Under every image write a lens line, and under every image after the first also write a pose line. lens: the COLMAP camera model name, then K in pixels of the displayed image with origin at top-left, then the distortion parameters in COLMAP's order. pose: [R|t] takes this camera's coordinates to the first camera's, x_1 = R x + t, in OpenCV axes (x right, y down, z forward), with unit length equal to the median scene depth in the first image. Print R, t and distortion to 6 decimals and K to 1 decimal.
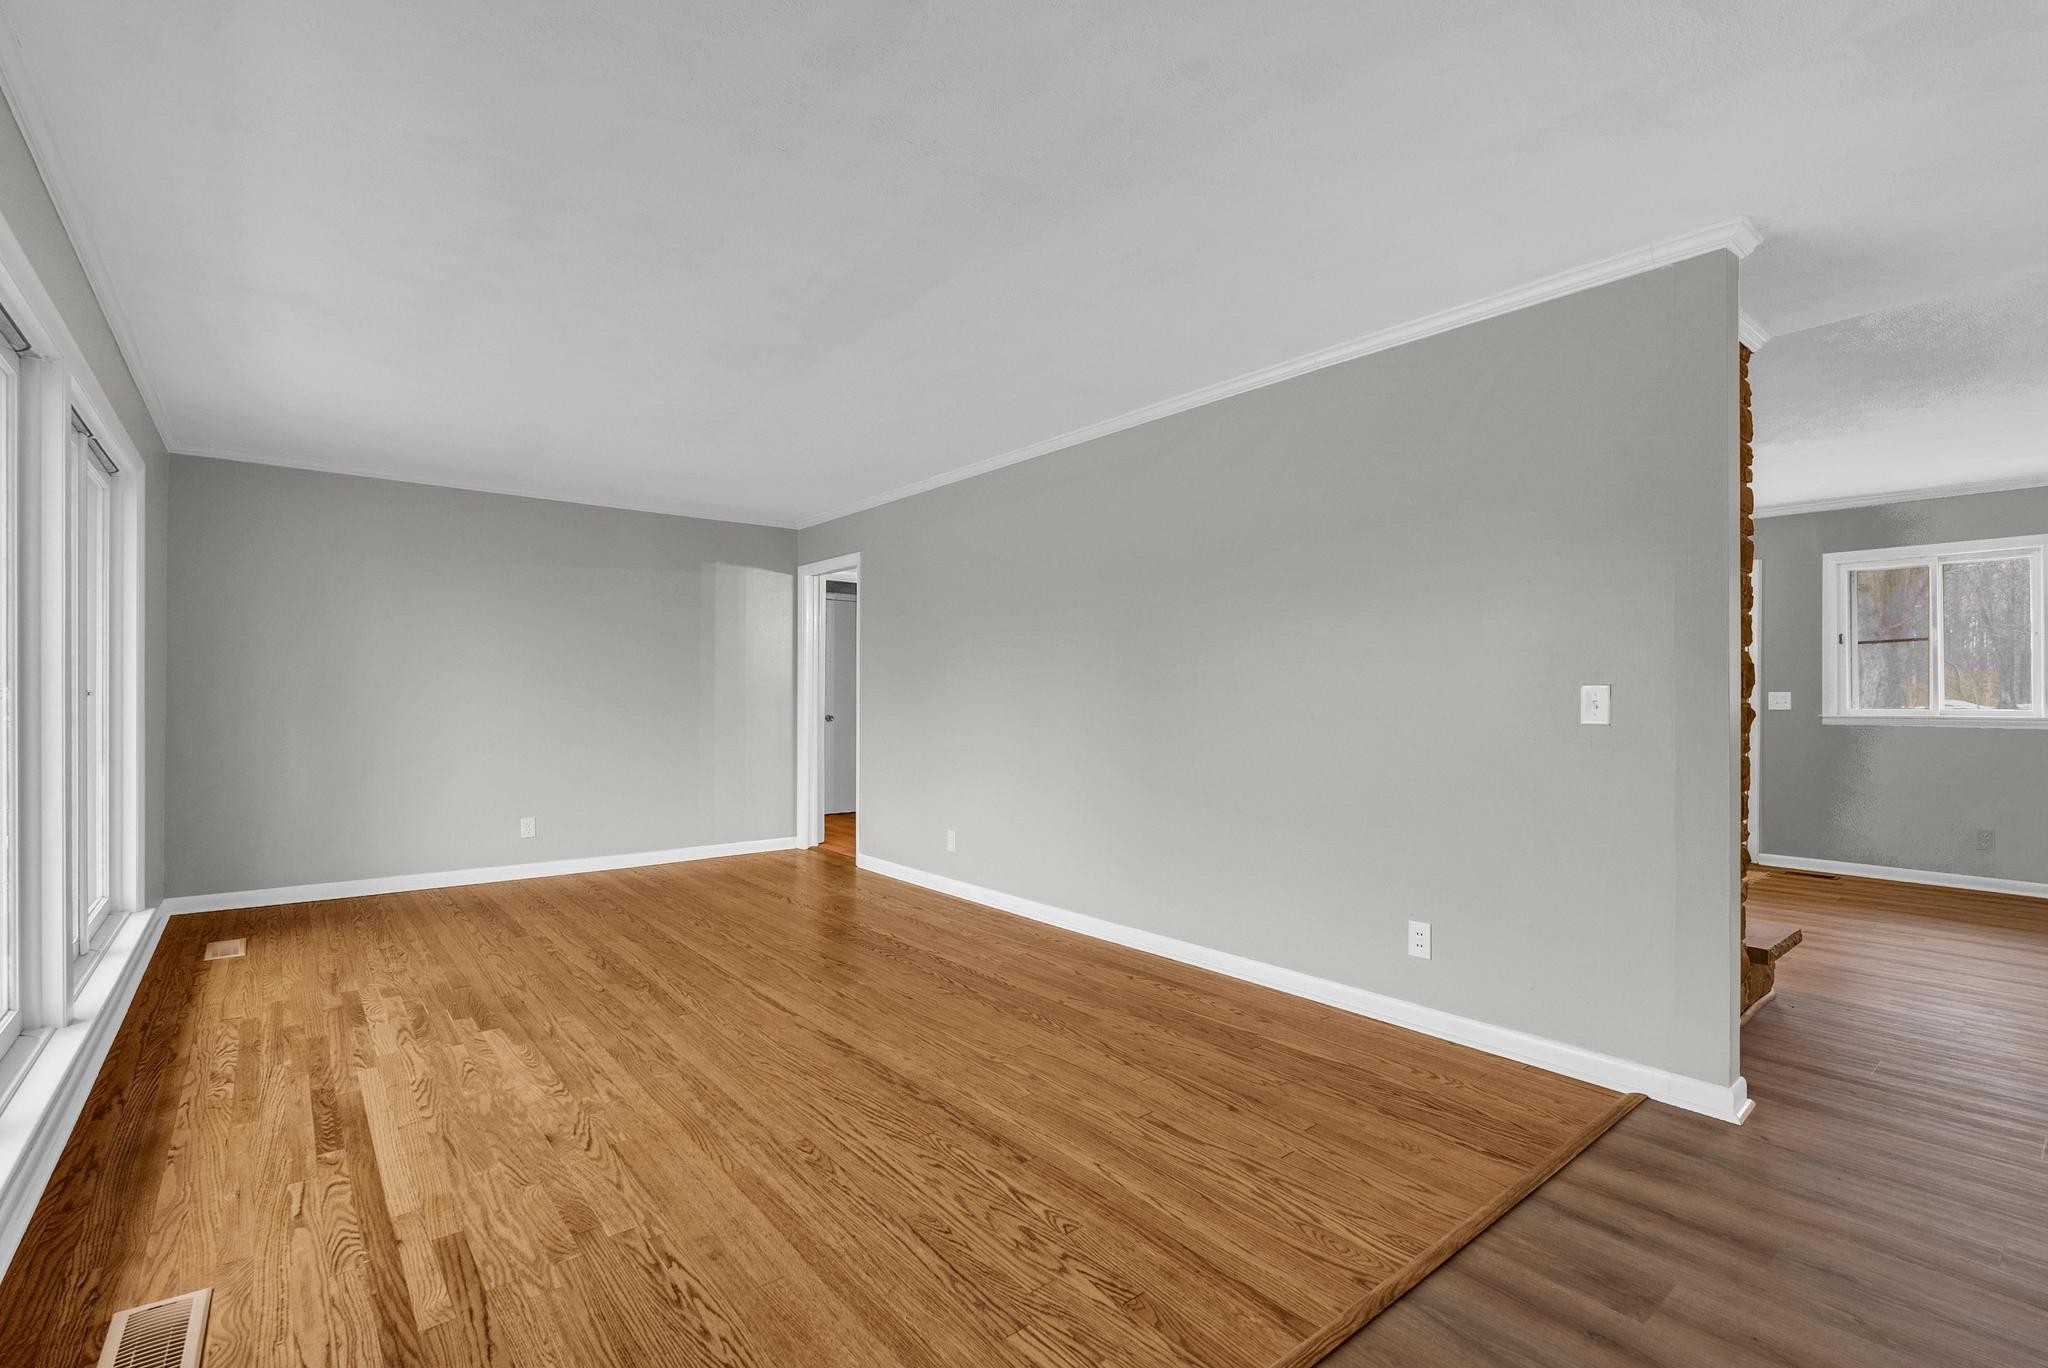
lens RADIAL K [[933.7, 0, 1023.7], [0, 933.7, 692.7], [0, 0, 1]] dist [-0.005701, 0.000472]
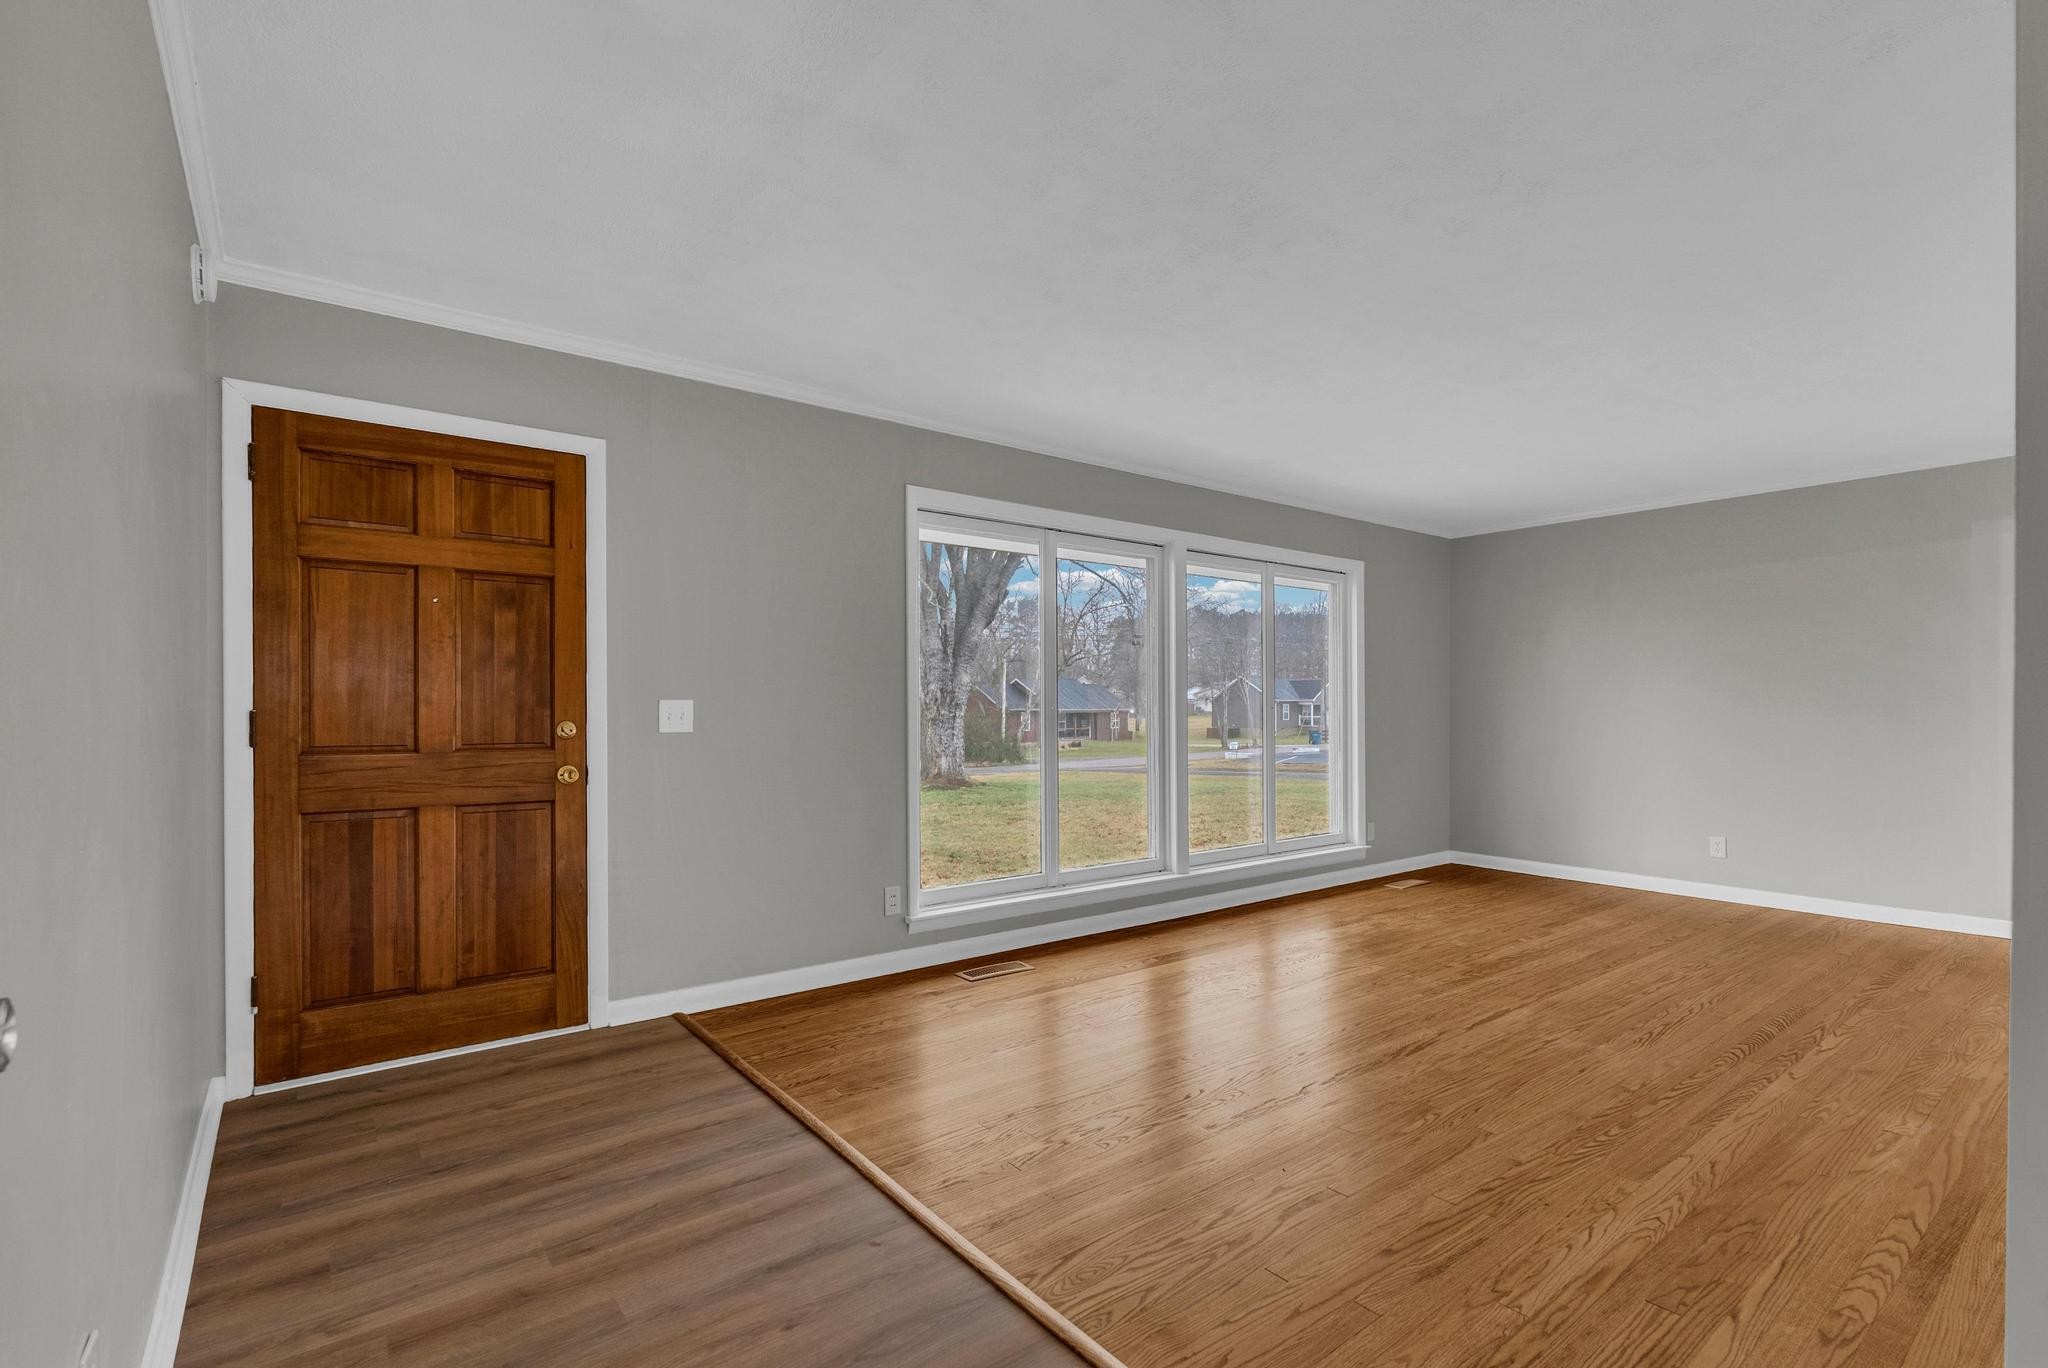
lens RADIAL K [[933.7, 0, 1043.6], [0, 933.7, 722.1], [0, 0, 1]] dist [-0.005701, 0.000472]
pose [[-0.016955, 0.011778, -0.999787, 0.708610], [0.004731, 0.999920, 0.011700, 0.003062], [0.999845, -0.004532, -0.017009, 0.529210]]
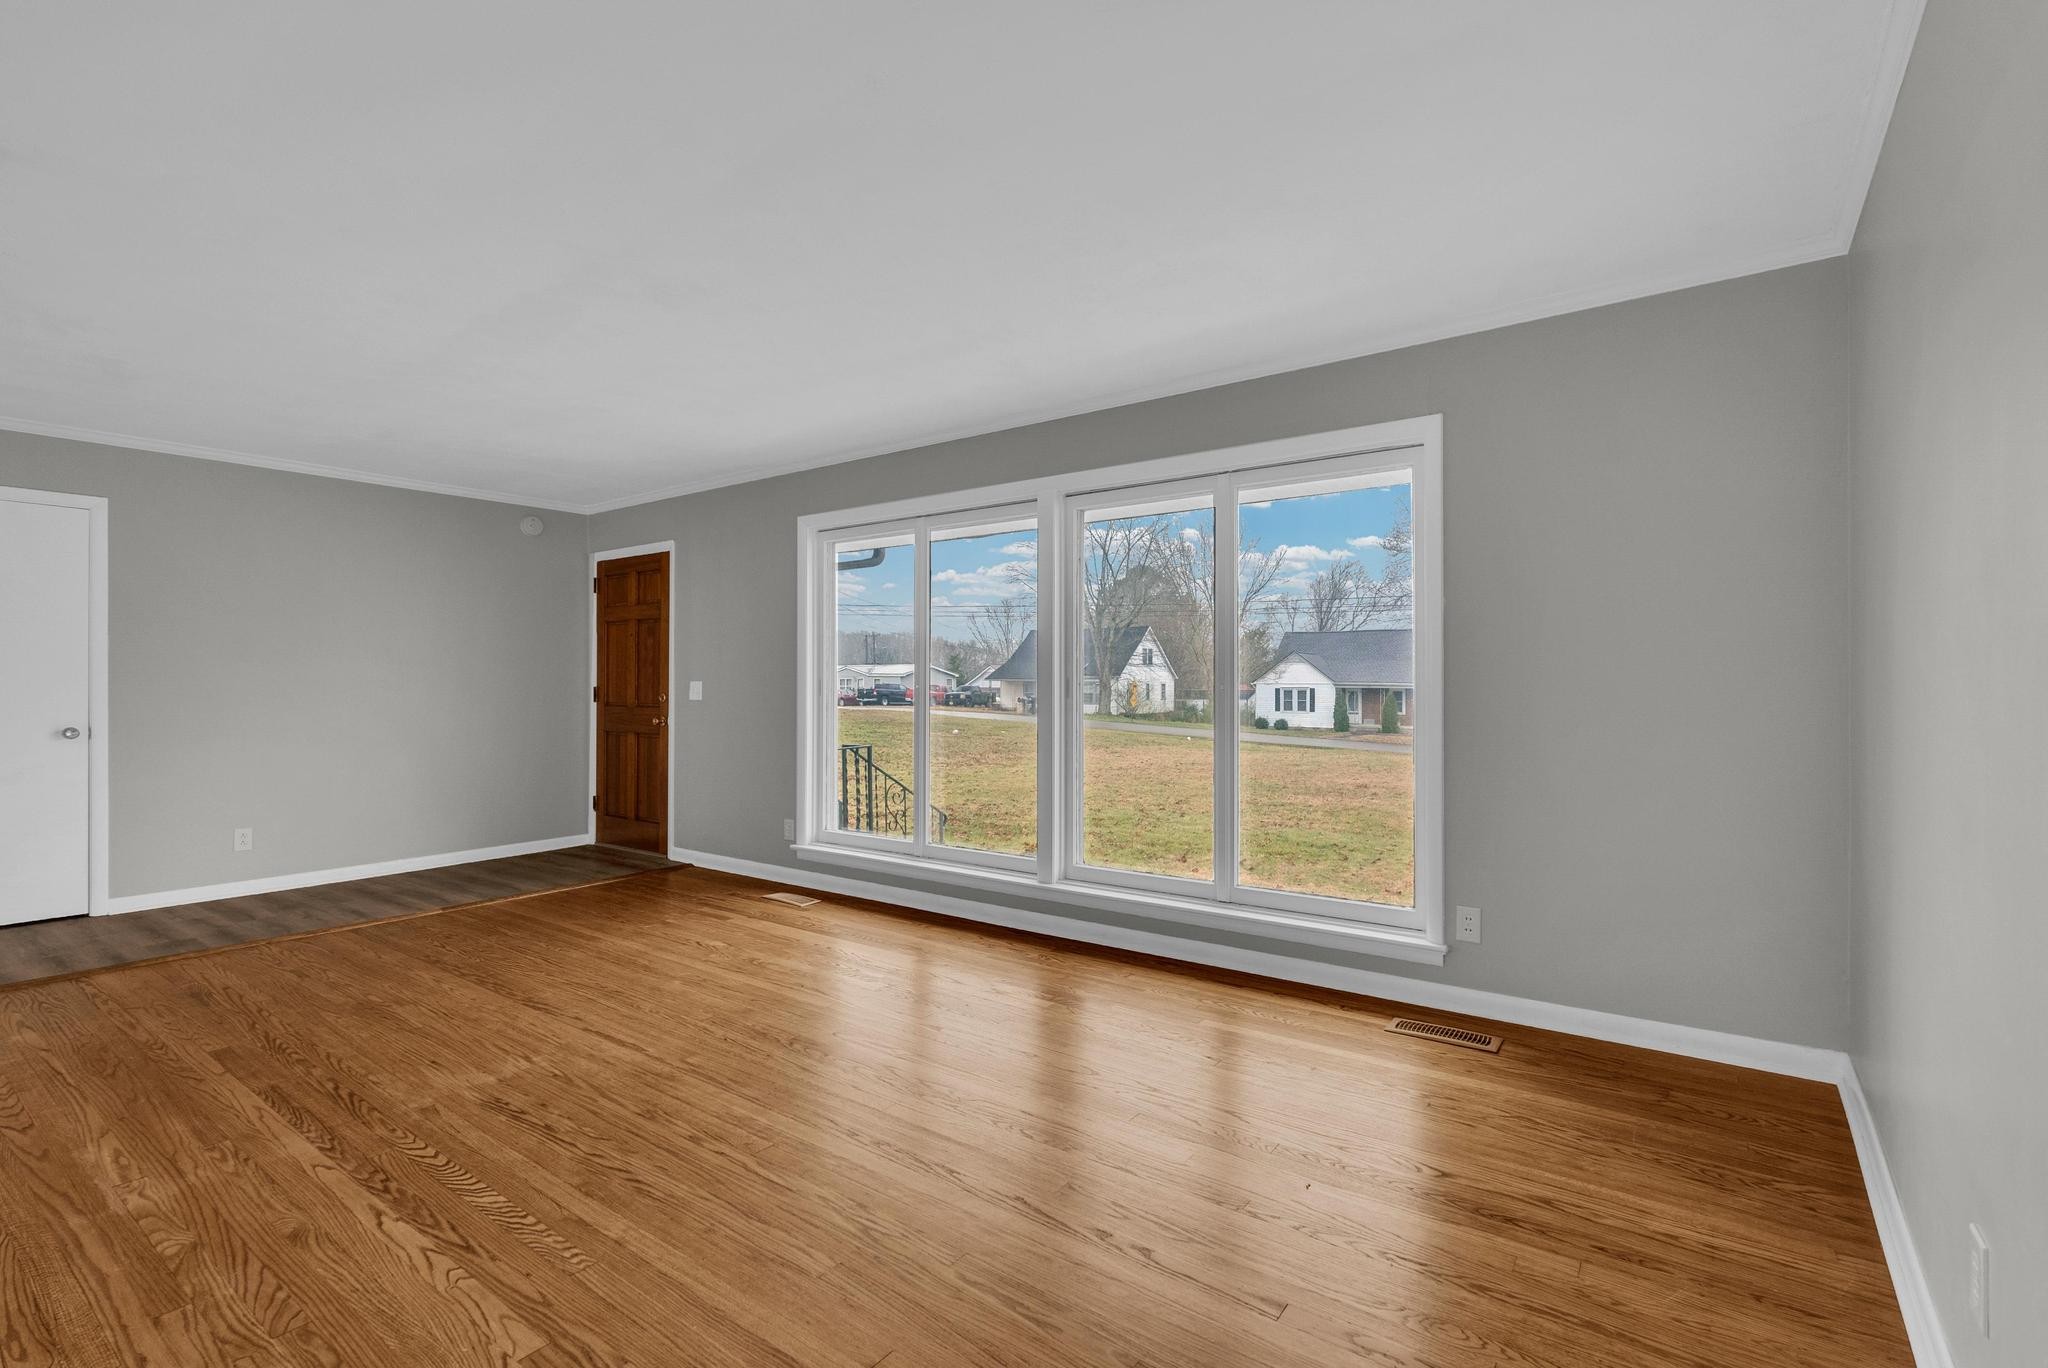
lens RADIAL K [[933.7, 0, 1028.8], [0, 933.7, 678.3], [0, 0, 1]] dist [-0.005701, 0.000472]
pose [[-0.966915, -0.004079, -0.255065, -0.409720], [-0.001162, 0.999932, -0.011586, 0.003567], [0.255095, -0.010907, -0.966855, 1.897287]]
